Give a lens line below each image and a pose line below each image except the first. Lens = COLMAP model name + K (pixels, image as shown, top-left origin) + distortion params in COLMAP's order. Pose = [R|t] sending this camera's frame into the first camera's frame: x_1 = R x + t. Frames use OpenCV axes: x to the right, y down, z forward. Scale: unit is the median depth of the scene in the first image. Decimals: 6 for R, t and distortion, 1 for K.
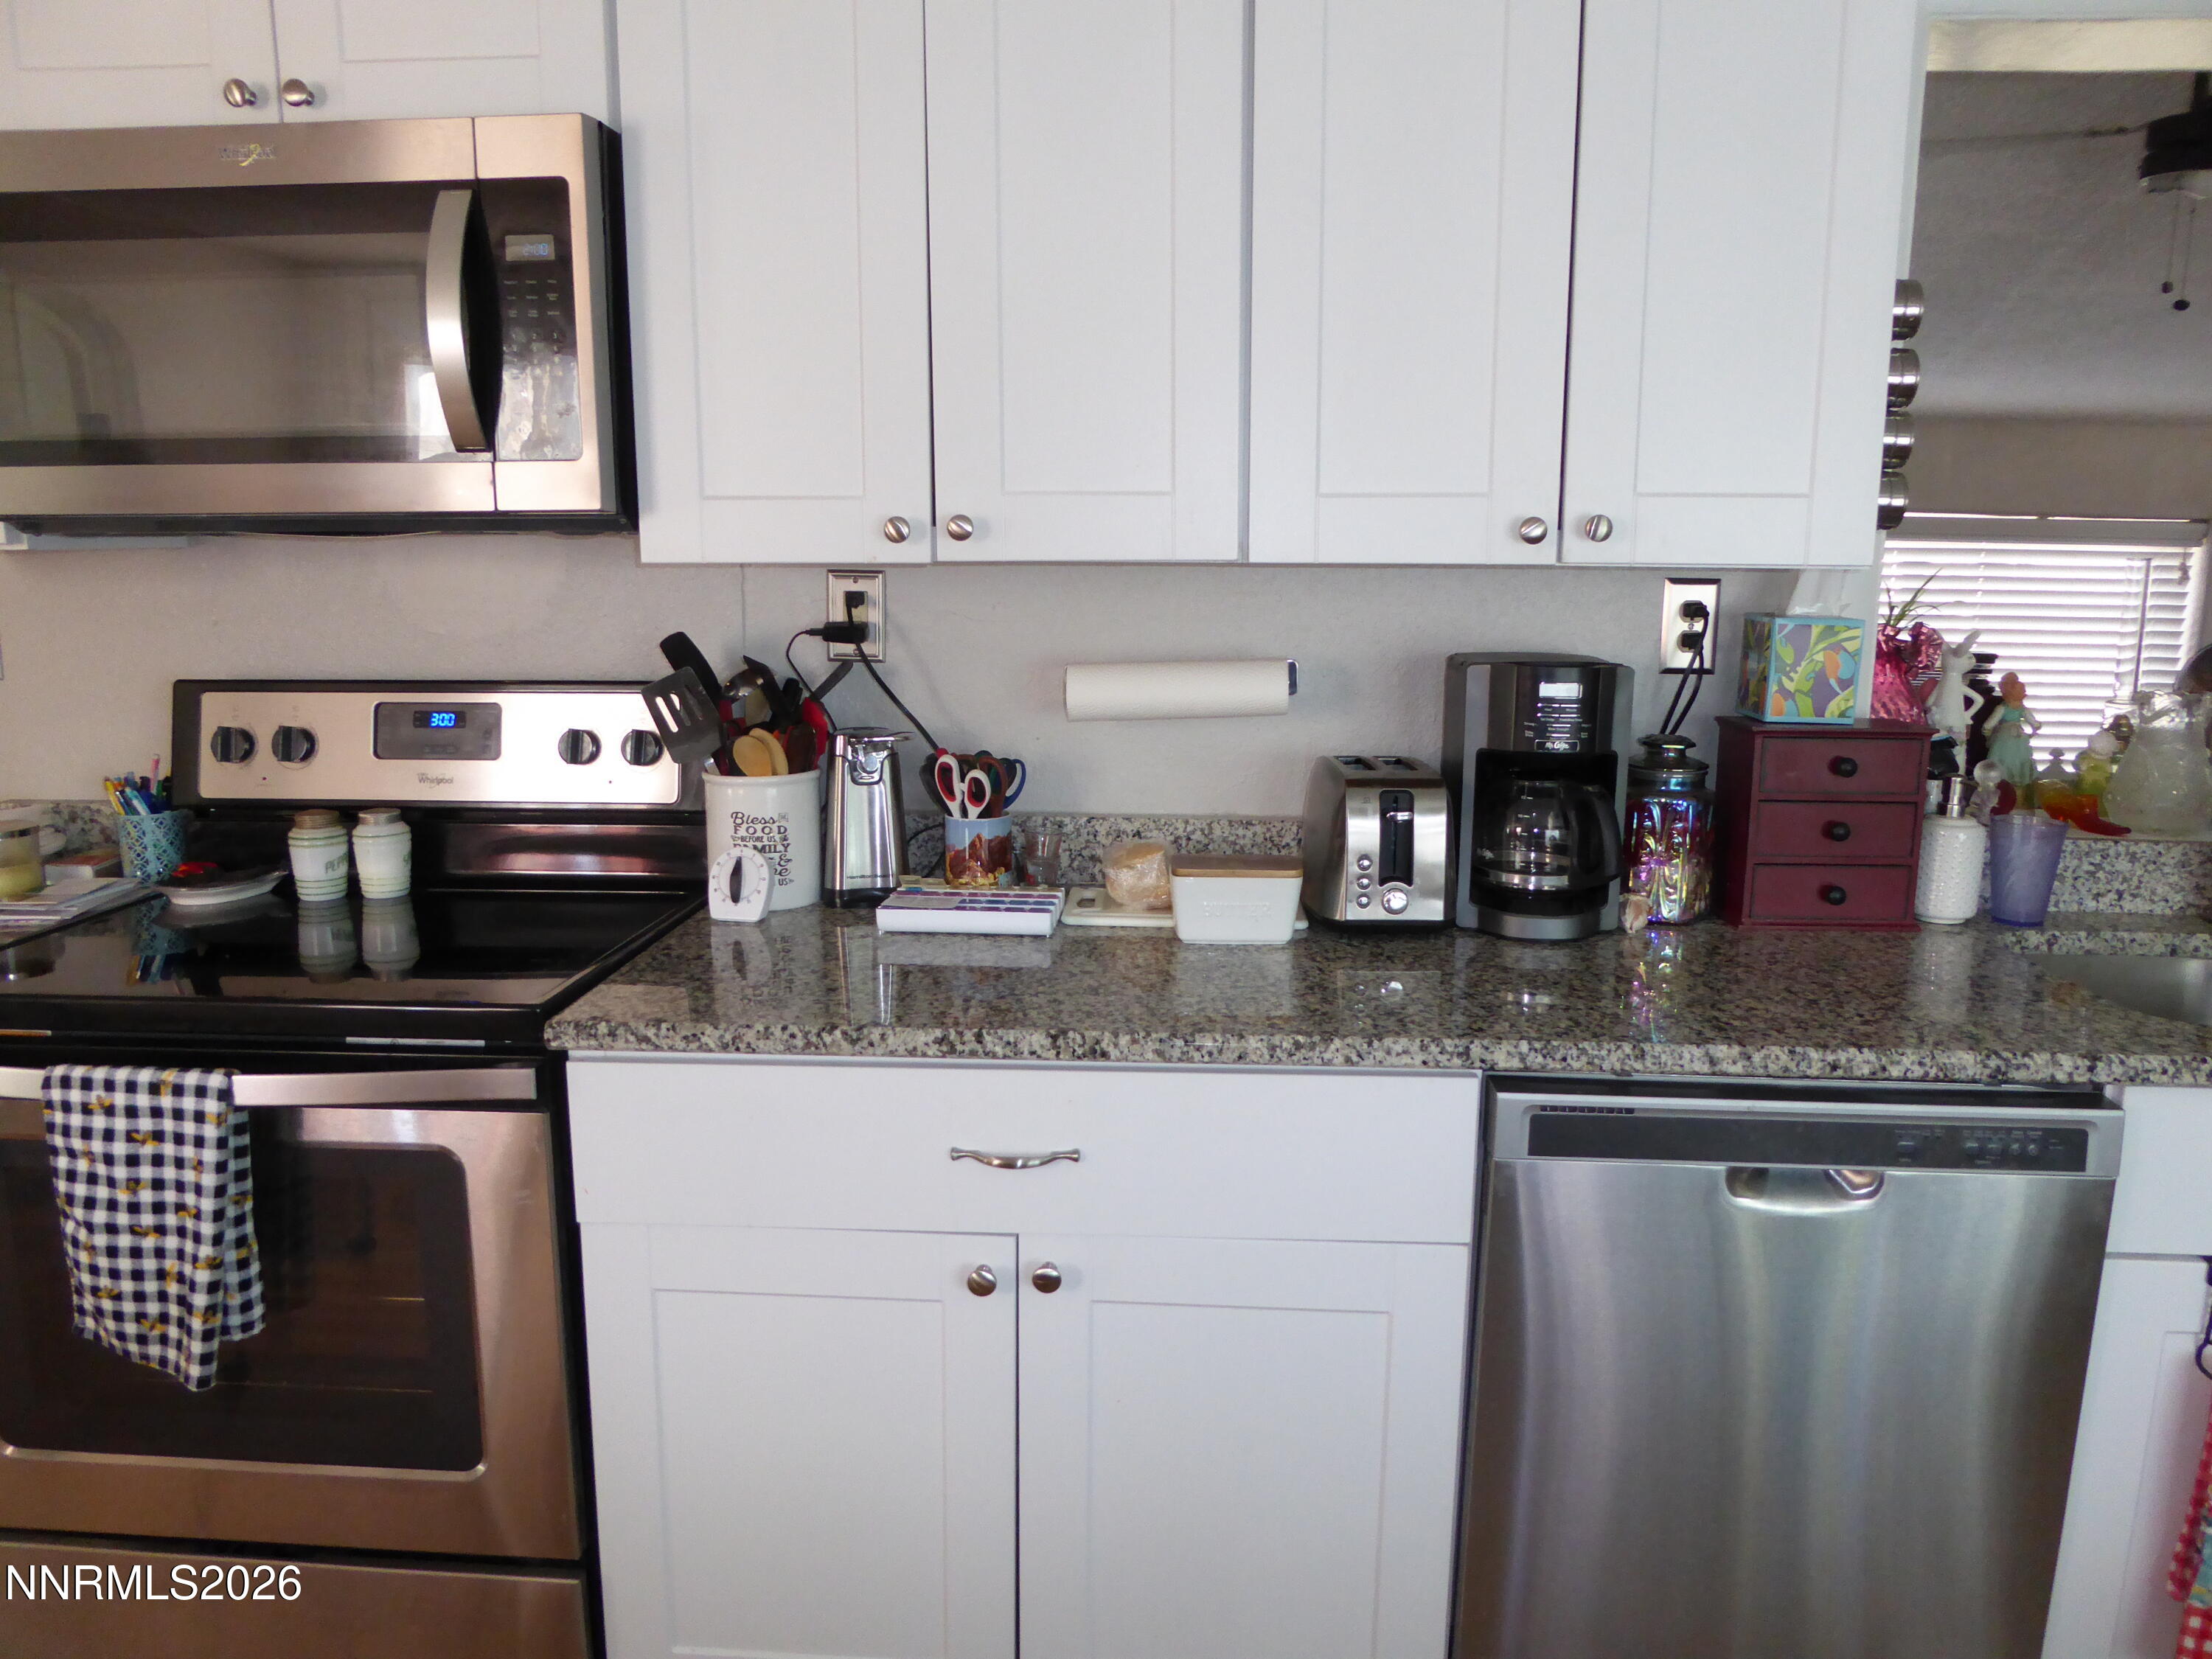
lens RADIAL K [[1565.6, 0, 1097.3], [0, 1565.6, 825.1], [0, 0, 1]] dist [-0.028746, 0.003922]
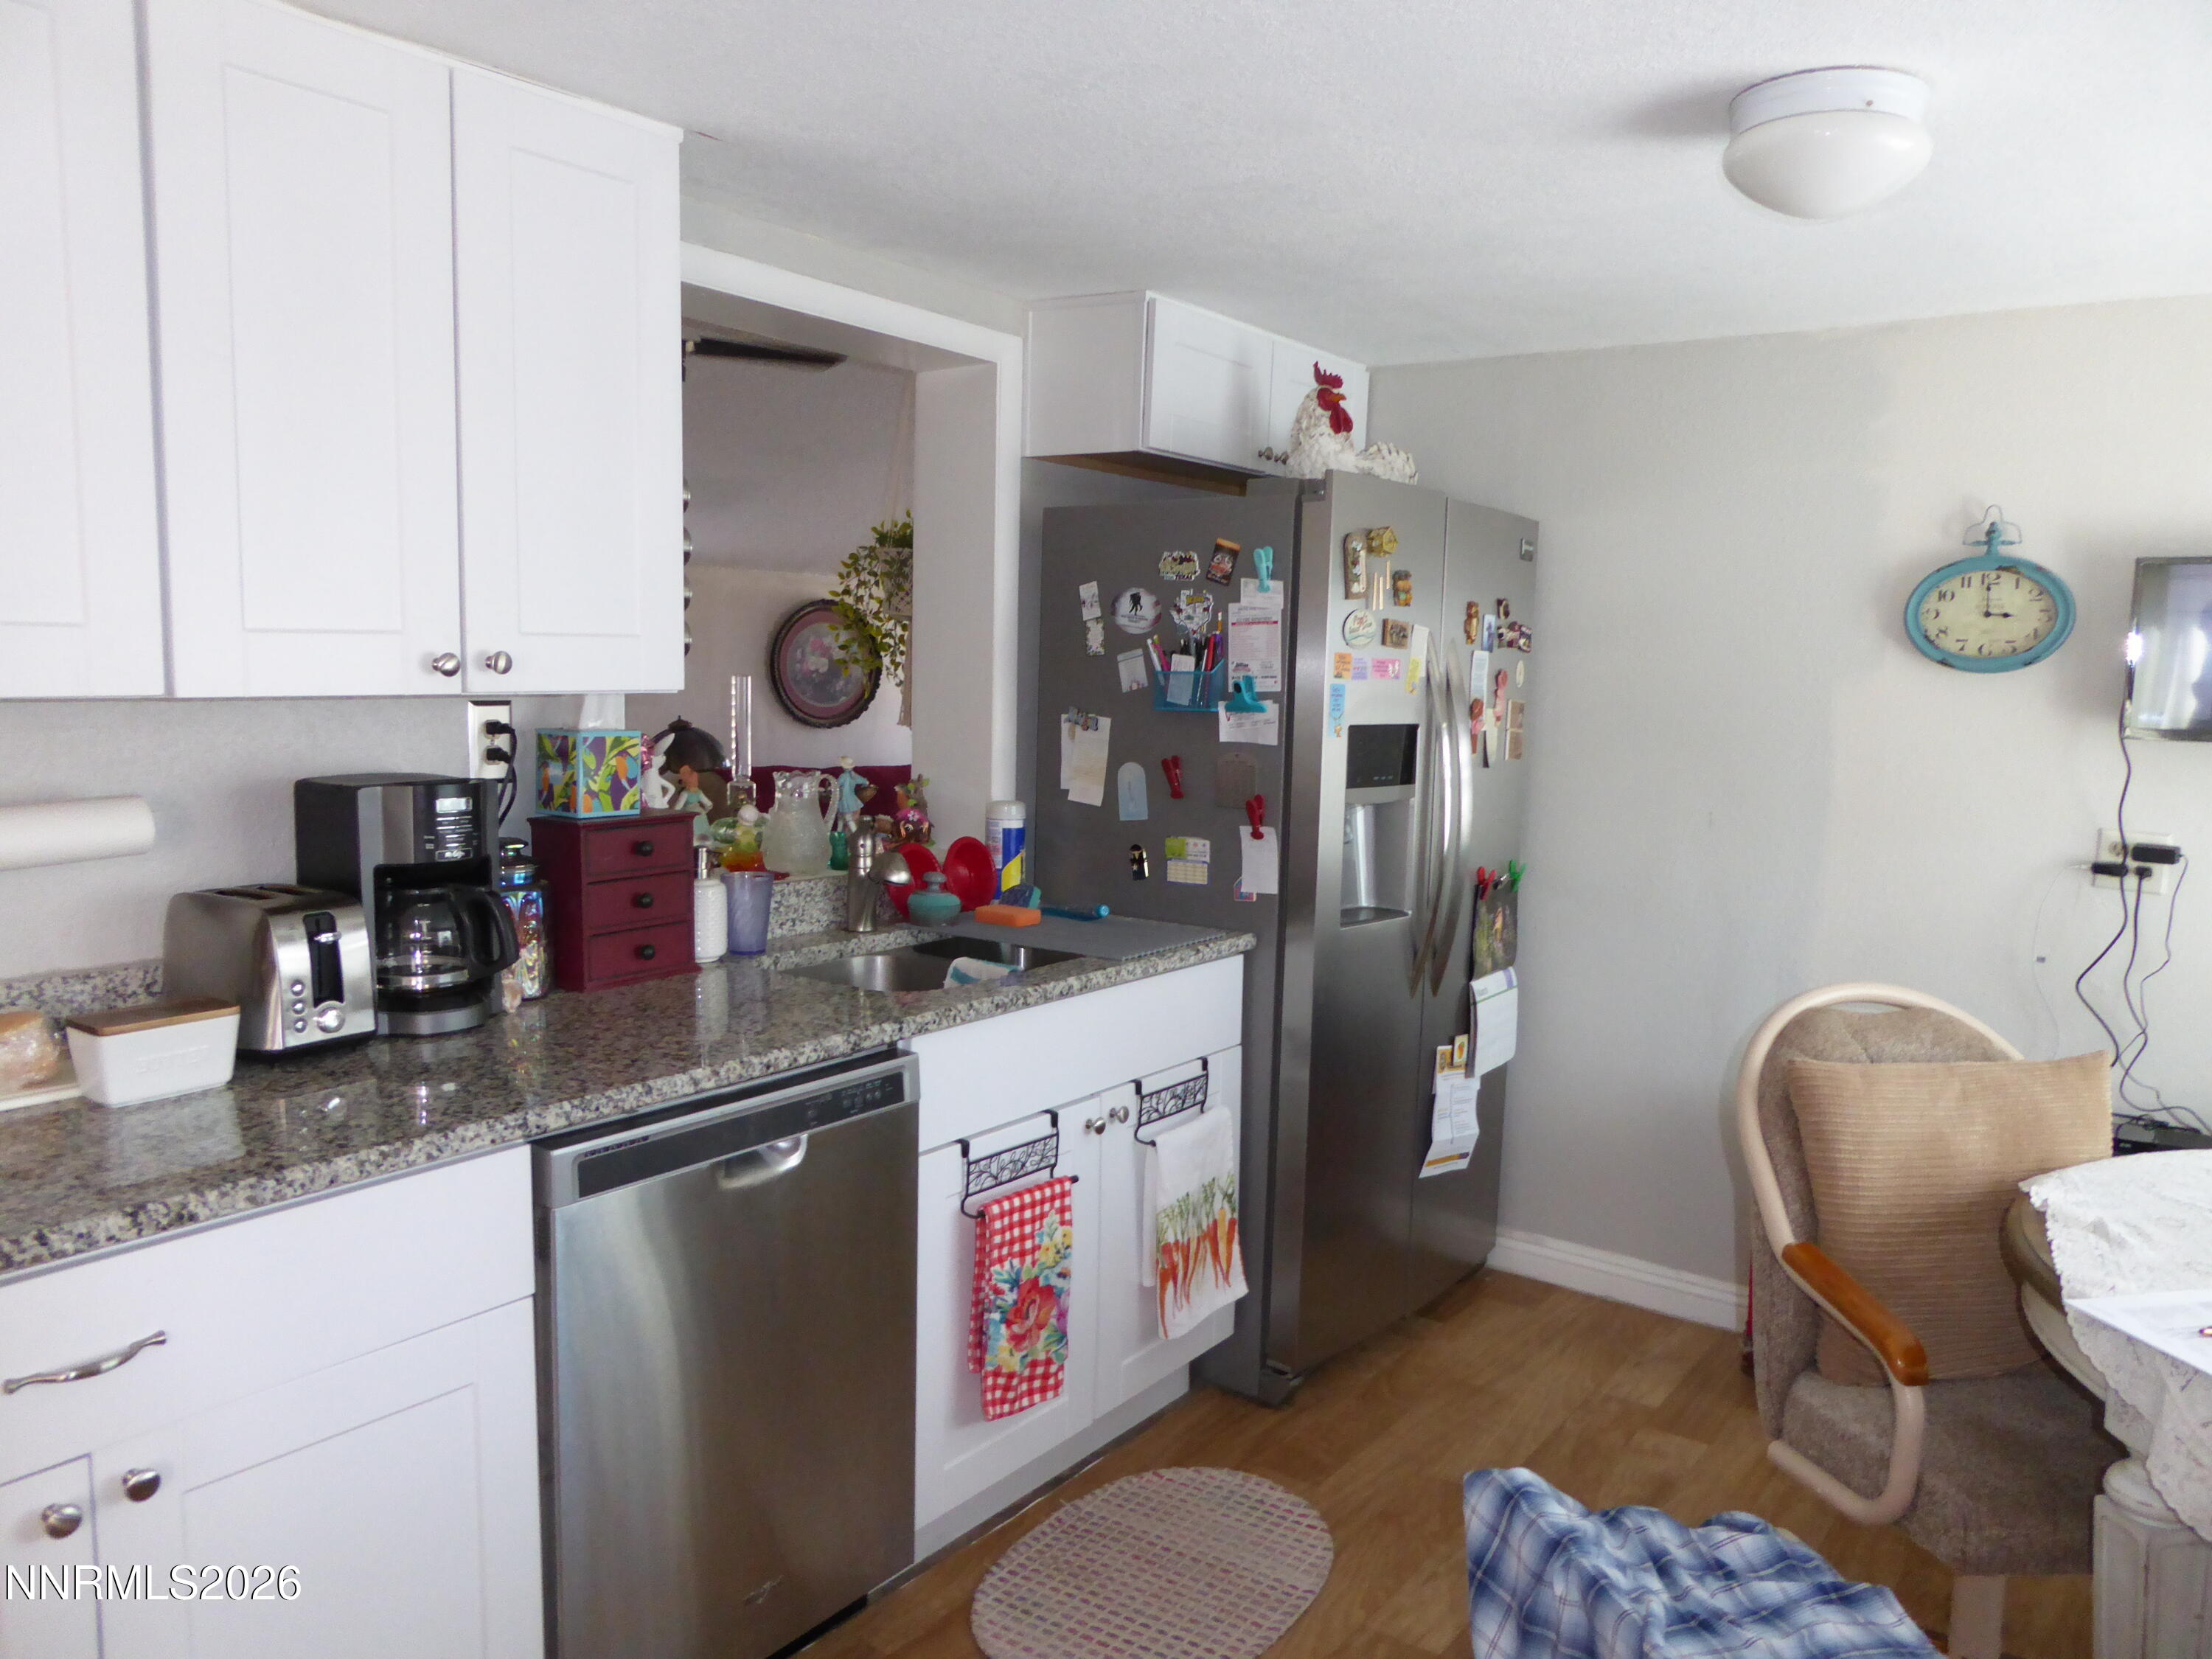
lens RADIAL K [[1565.6, 0, 1120.8], [0, 1565.6, 828.4], [0, 0, 1]] dist [-0.028746, 0.003922]
pose [[0.543364, -0.086735, 0.835005, -0.439364], [0.138154, 0.990326, 0.012967, -0.020784], [-0.828052, 0.108314, 0.550090, -0.007974]]
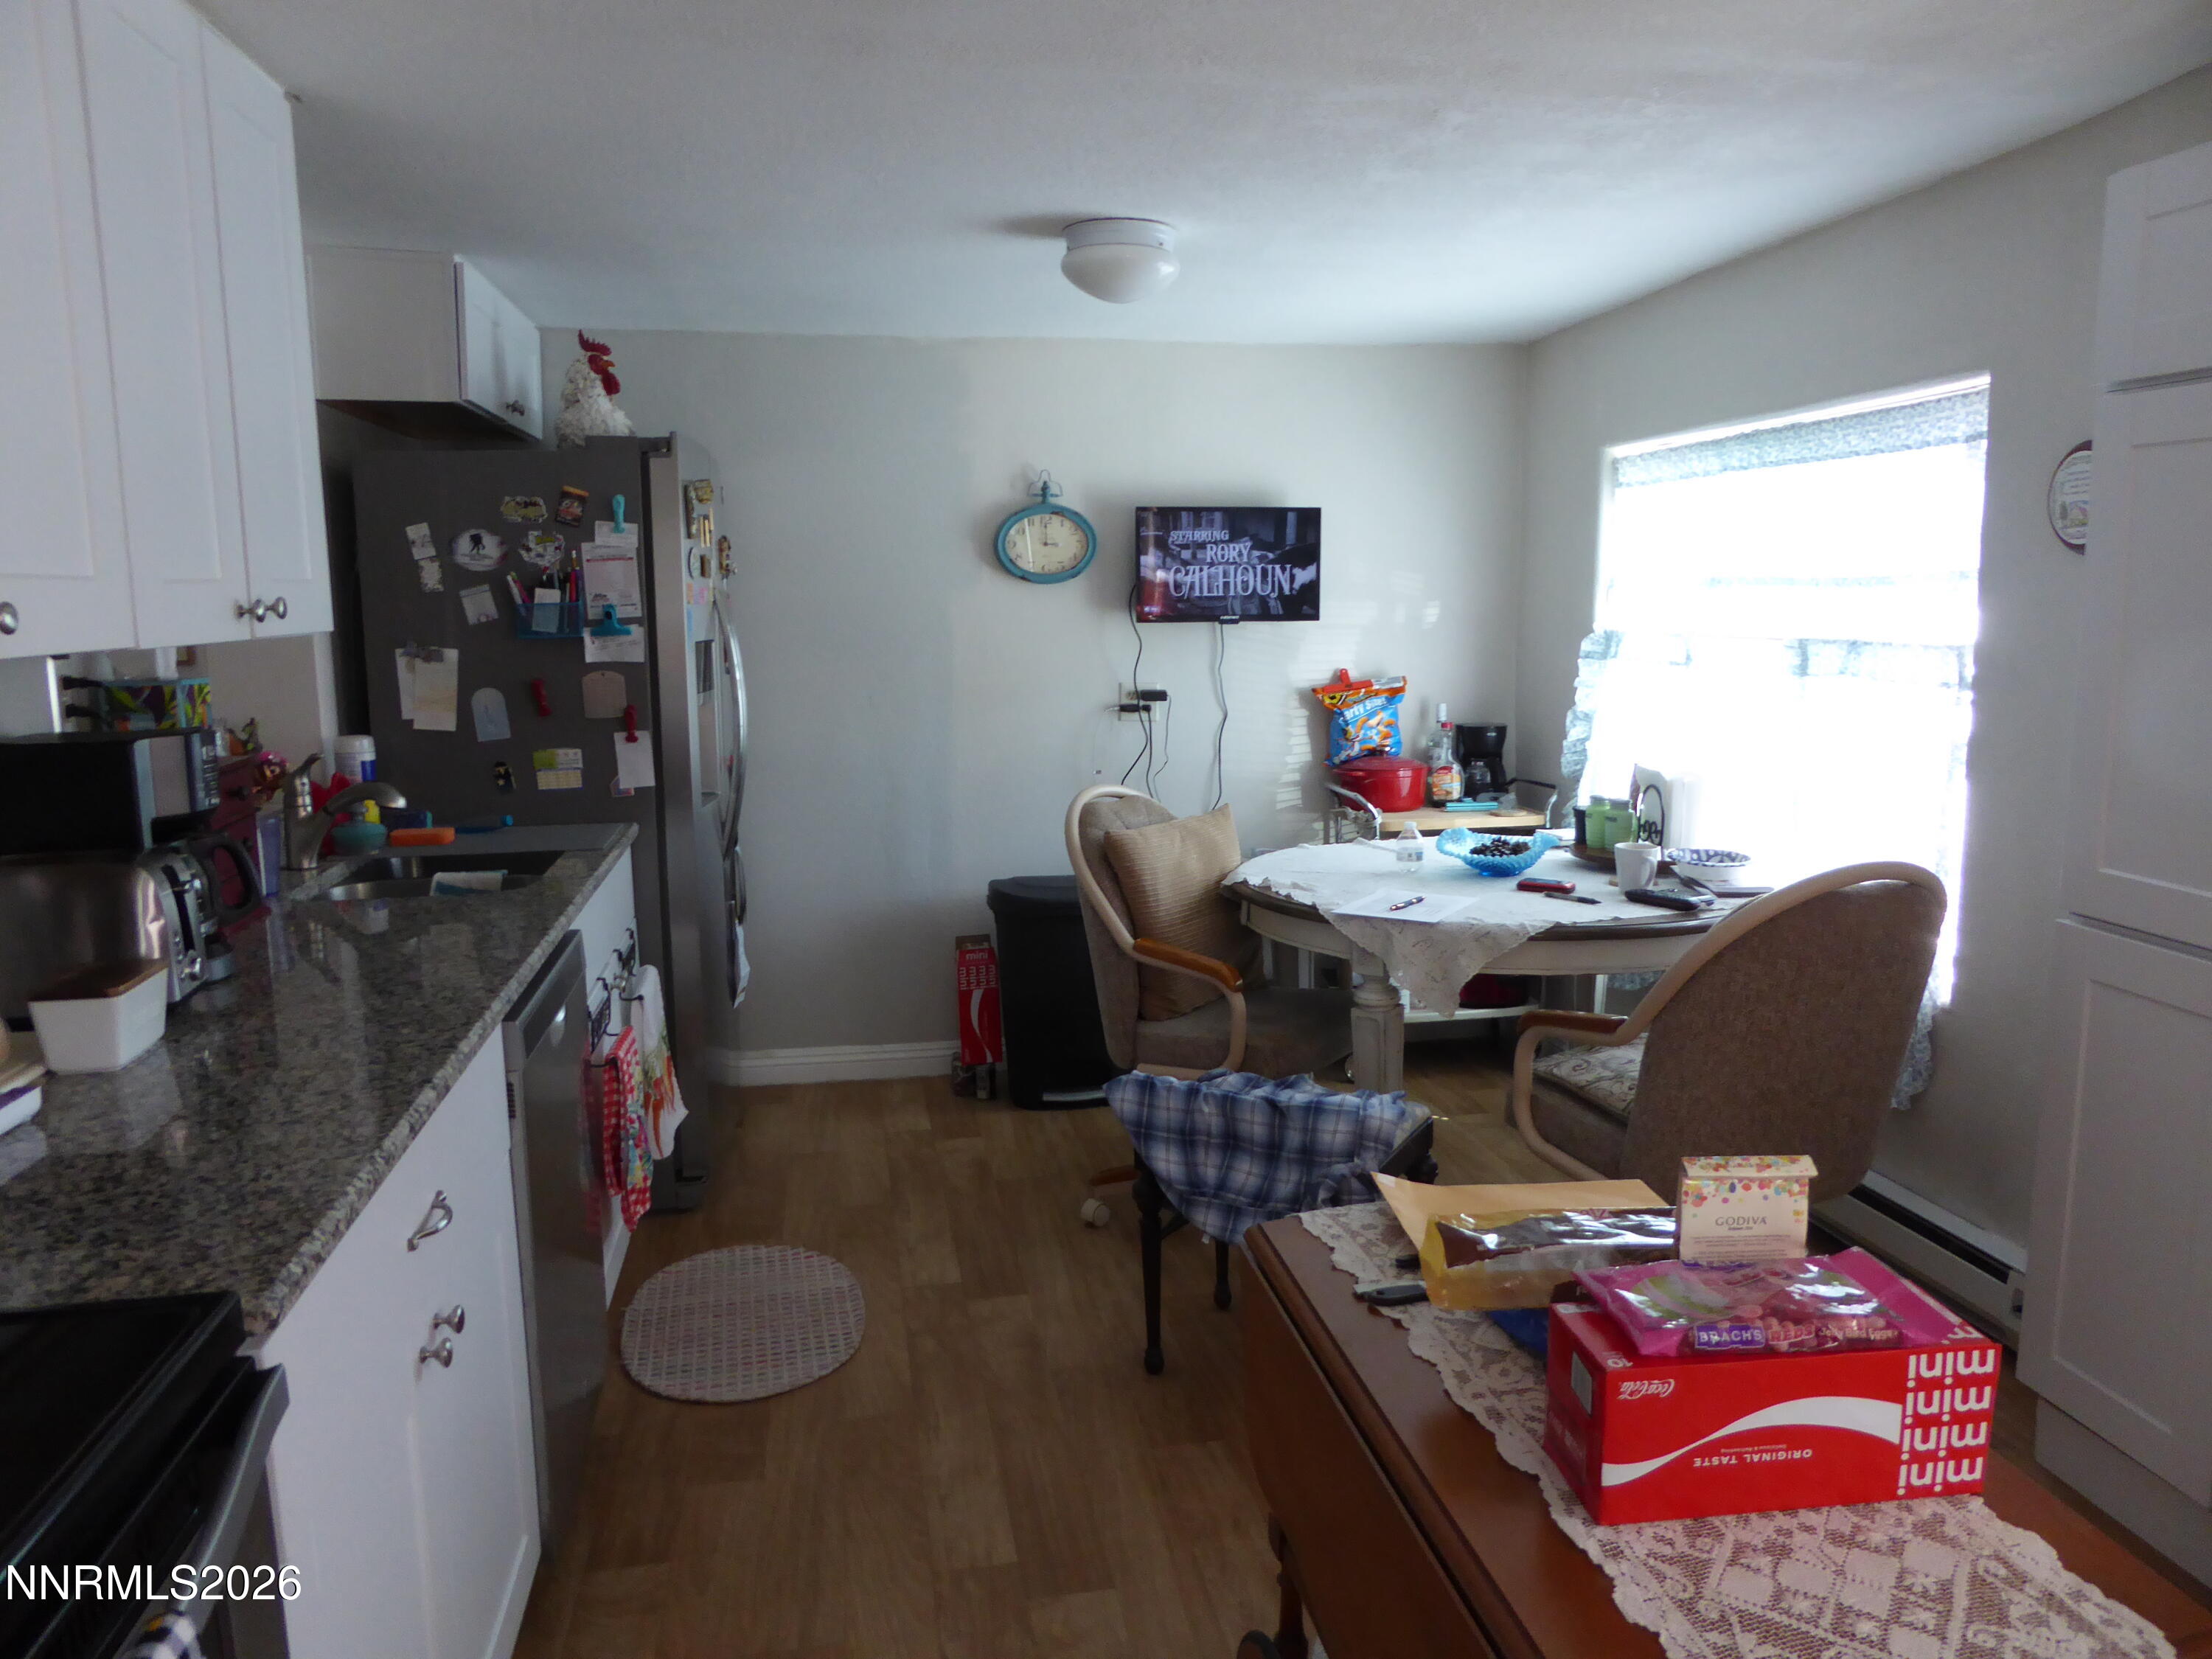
lens RADIAL K [[1565.6, 0, 1092.7], [0, 1565.6, 827.8], [0, 0, 1]] dist [-0.028746, 0.003922]
pose [[-0.221327, -0.150120, 0.963576, -1.095463], [0.189695, 0.962580, 0.193536, -0.151156], [-0.956572, 0.225621, -0.184568, 0.709727]]
